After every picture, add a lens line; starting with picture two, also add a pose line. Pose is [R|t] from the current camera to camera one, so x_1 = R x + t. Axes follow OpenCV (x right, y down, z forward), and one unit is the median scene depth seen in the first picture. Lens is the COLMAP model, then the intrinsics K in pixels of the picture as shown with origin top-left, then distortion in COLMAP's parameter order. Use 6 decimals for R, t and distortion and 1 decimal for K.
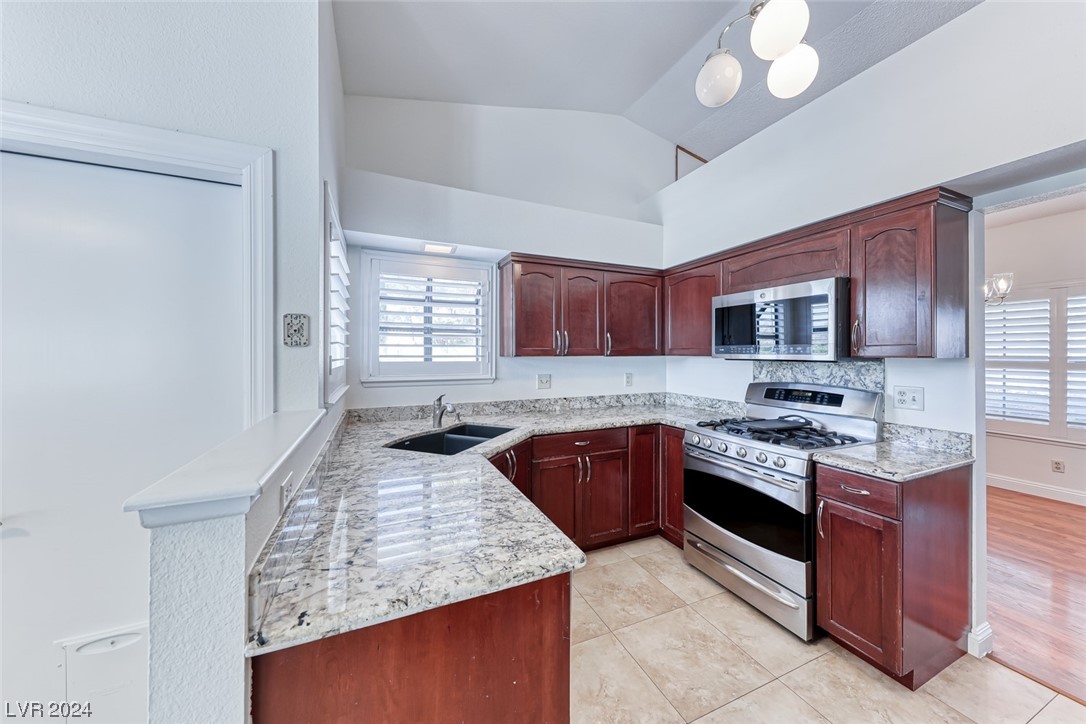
lens RADIAL K [[374.9, 0, 532.7], [0, 374.9, 349.6], [0, 0, 1]] dist [0.016754, -0.006060]
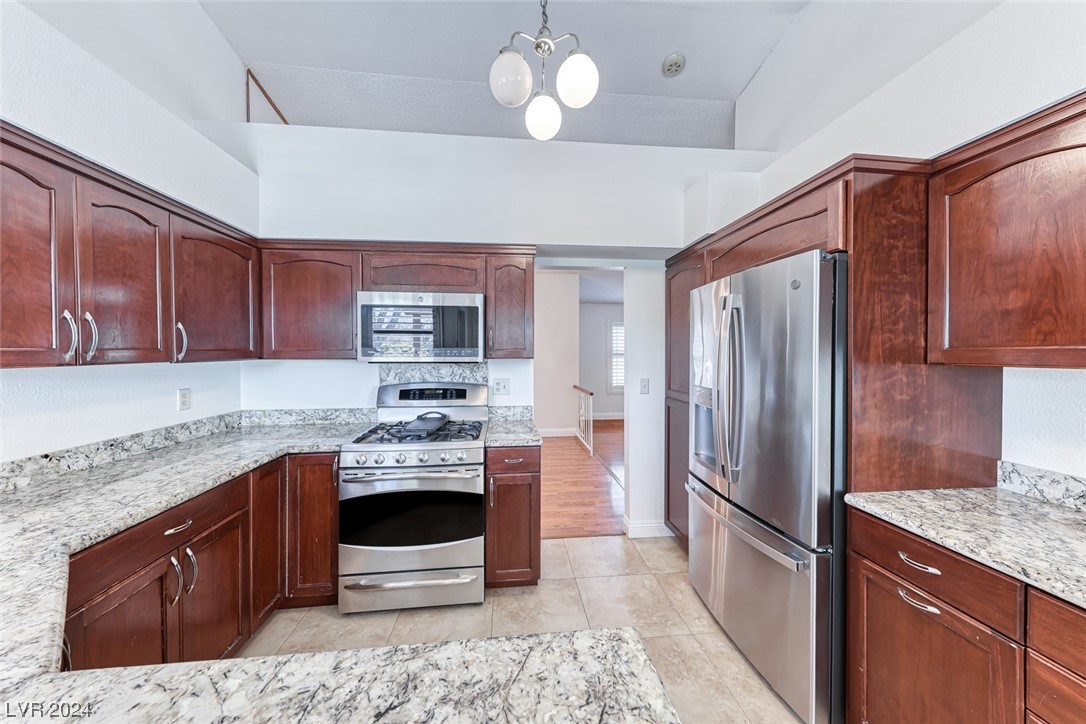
lens RADIAL K [[374.9, 0, 548.6], [0, 374.9, 354.6], [0, 0, 1]] dist [0.016754, -0.006060]
pose [[0.282011, -0.009028, 0.959369, -0.216637], [-0.009247, 0.999884, 0.012127, -0.007737], [-0.959367, -0.012292, 0.281894, 0.318264]]
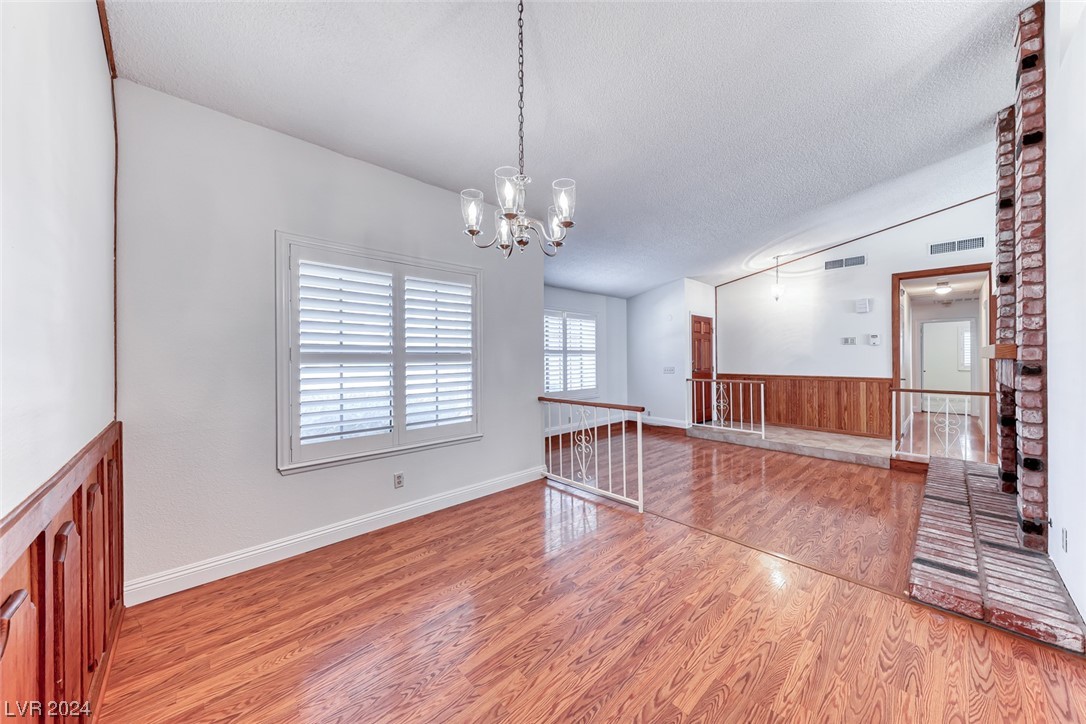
lens RADIAL K [[374.9, 0, 536.3], [0, 374.9, 353.7], [0, 0, 1]] dist [0.016754, -0.006060]
pose [[-0.337183, 0.010928, 0.941376, 0.680565], [-0.005120, 0.999897, -0.013442, 0.055995], [-0.941425, -0.009352, -0.337092, 1.321428]]
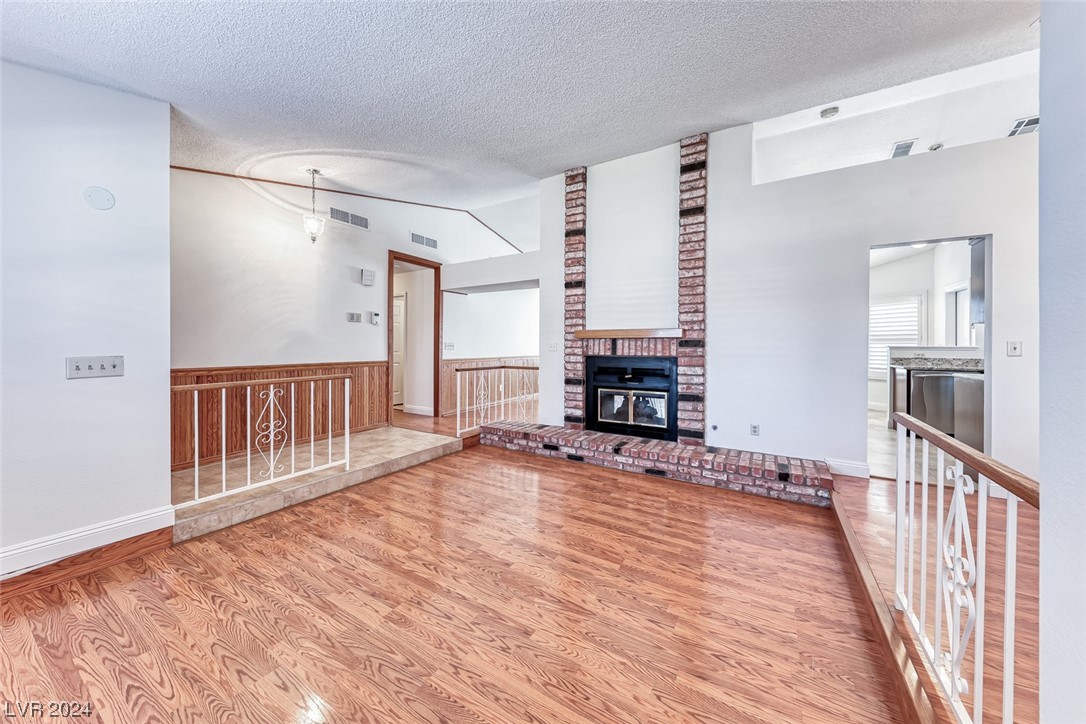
lens RADIAL K [[374.9, 0, 537.6], [0, 374.9, 346.1], [0, 0, 1]] dist [0.016754, -0.006060]
pose [[-0.813013, -0.004143, -0.582230, 2.541305], [0.001778, 0.999952, -0.009598, 0.098206], [0.582242, -0.008838, -0.812967, 0.786647]]
